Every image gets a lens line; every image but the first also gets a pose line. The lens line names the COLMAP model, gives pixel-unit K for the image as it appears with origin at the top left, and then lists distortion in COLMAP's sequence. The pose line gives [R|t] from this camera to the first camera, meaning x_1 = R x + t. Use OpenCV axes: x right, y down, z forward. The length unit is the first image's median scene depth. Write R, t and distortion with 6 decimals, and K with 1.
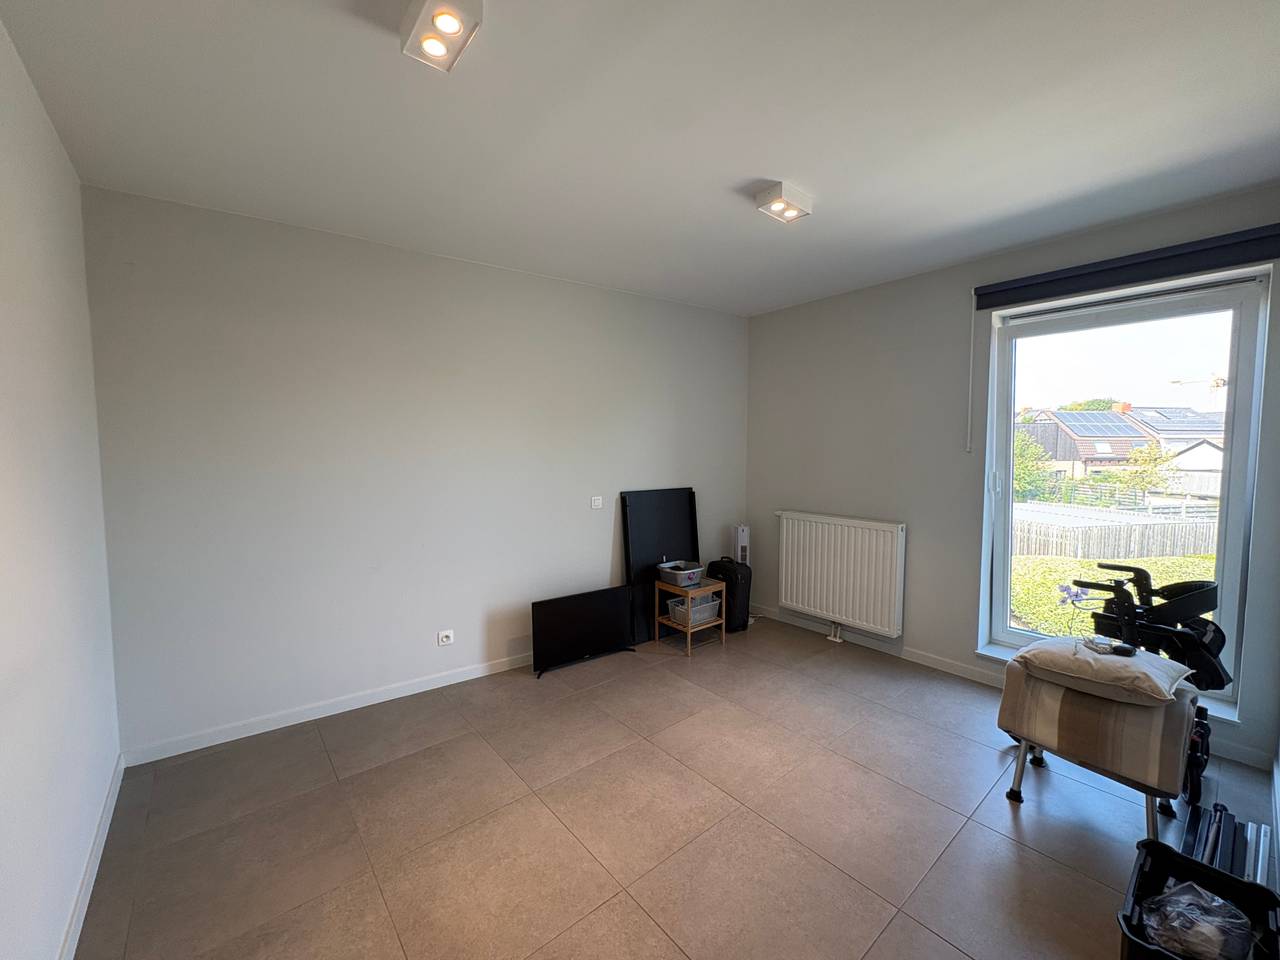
lens RADIAL K [[509.3, 0, 640.0], [0, 509.3, 480.0], [0, 0, 1]] dist [-0.001348, -0.000009]
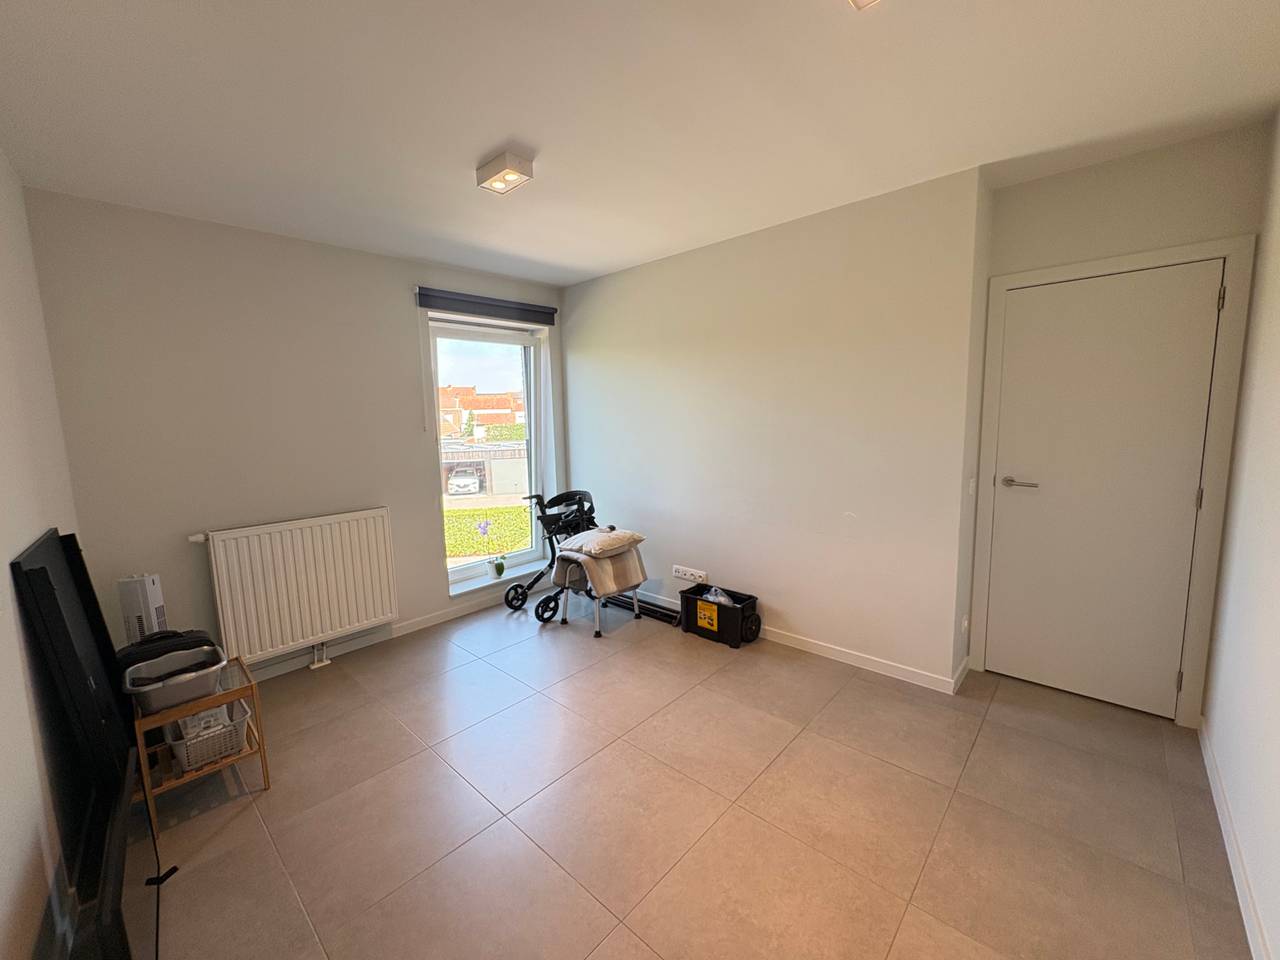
lens RADIAL K [[509.3, 0, 640.0], [0, 509.3, 480.0], [0, 0, 1]] dist [-0.001348, -0.000009]
pose [[-0.129063, -0.119918, 0.984359, -0.563318], [0.095478, 0.986546, 0.132703, -0.051694], [-0.987029, 0.111111, -0.115878, 0.672372]]
